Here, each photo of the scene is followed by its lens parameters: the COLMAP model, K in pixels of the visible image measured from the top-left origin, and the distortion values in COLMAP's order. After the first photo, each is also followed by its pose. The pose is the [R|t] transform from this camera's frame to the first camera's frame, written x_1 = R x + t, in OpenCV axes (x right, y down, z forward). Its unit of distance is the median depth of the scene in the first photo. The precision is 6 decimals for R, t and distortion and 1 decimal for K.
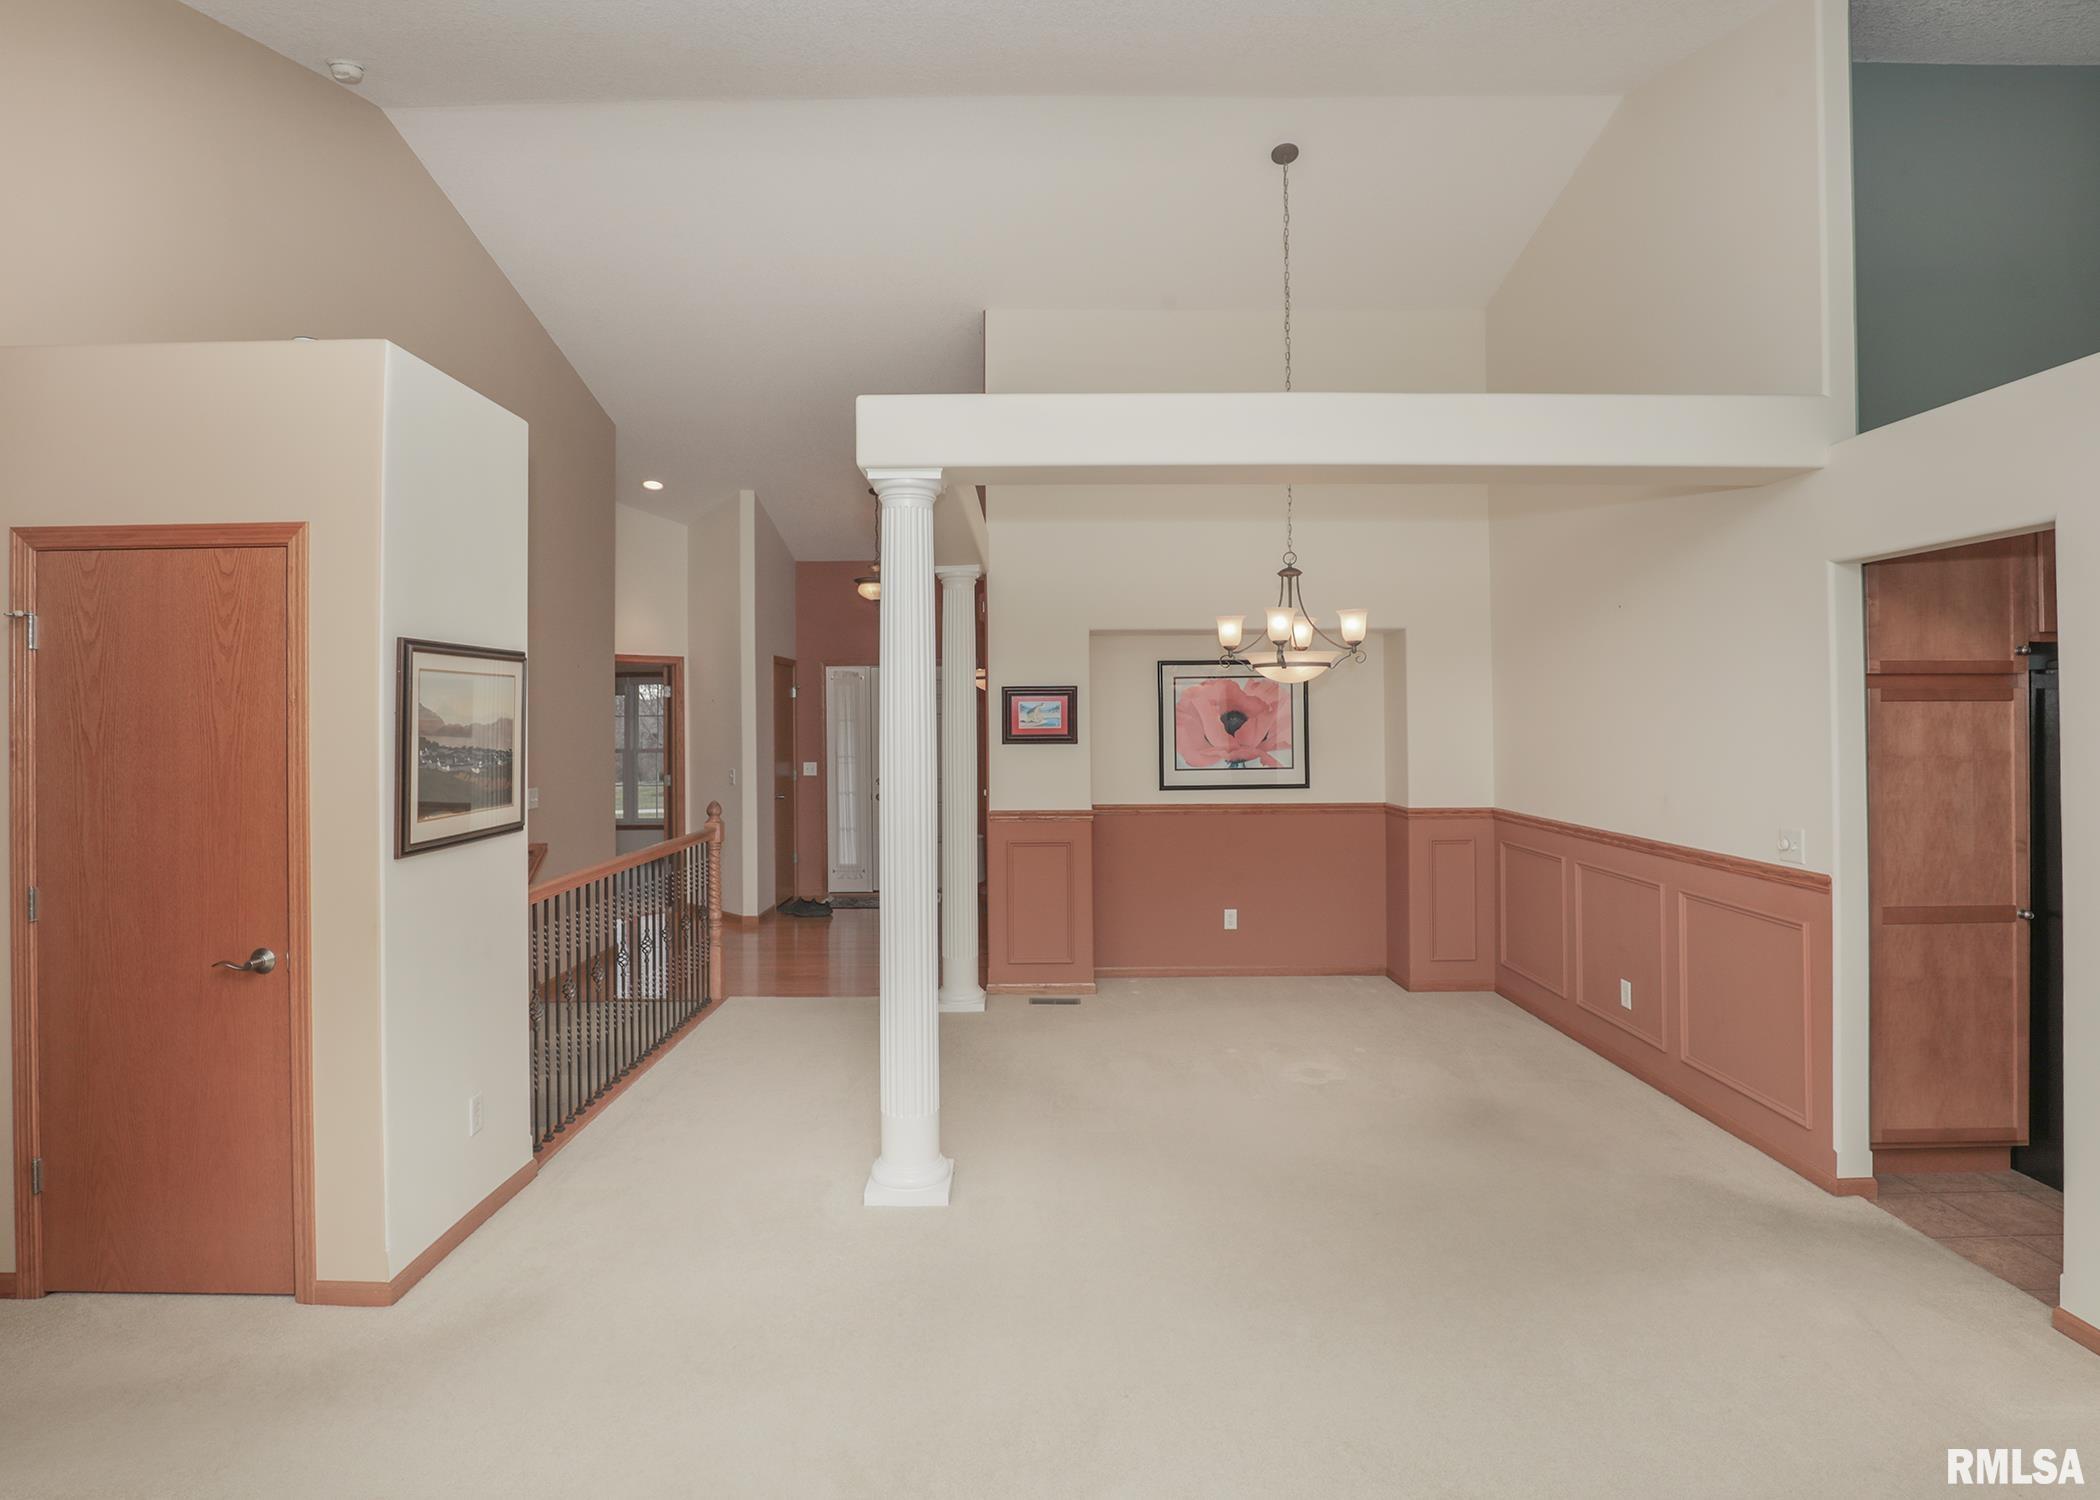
lens RADIAL K [[1087.0, 0, 1045.9], [0, 1087.0, 717.5], [0, 0, 1]] dist [-0.026286, 0.000618]
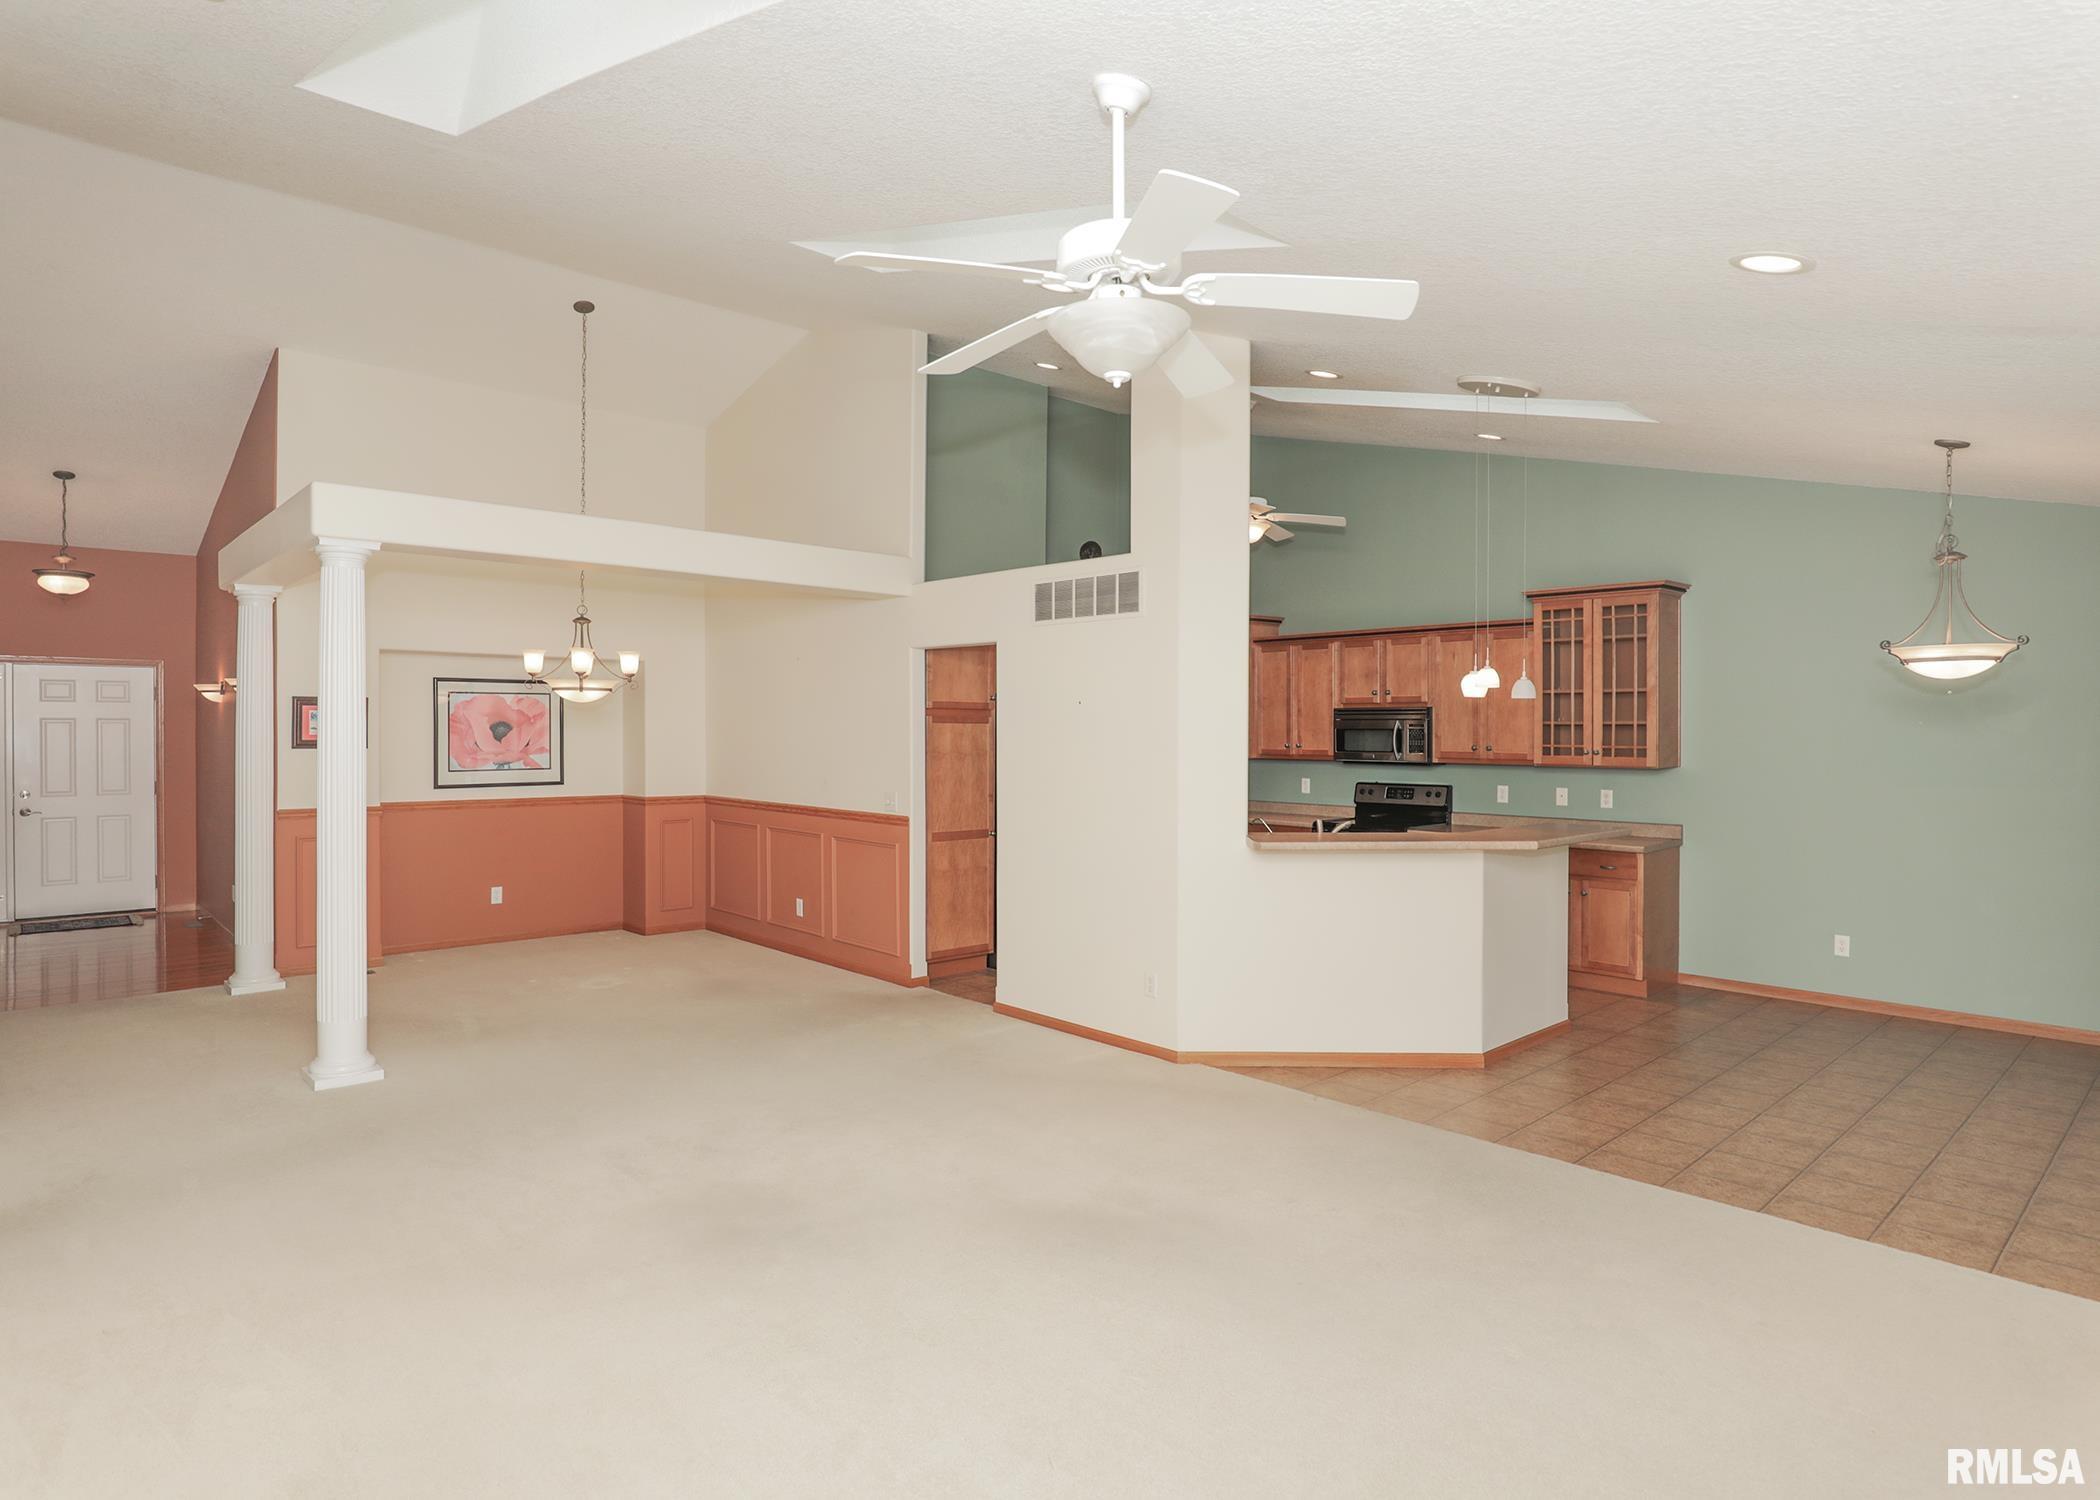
lens RADIAL K [[1072.1, 0, 976.8], [0, 1072.1, 713.1], [0, 0, 1]] dist [-0.020447, 0.000644]
pose [[0.767201, 0.019075, 0.641123, -0.259303], [-0.010000, 0.999792, -0.017780, 0.000518], [-0.641329, 0.007230, 0.767232, -0.350088]]
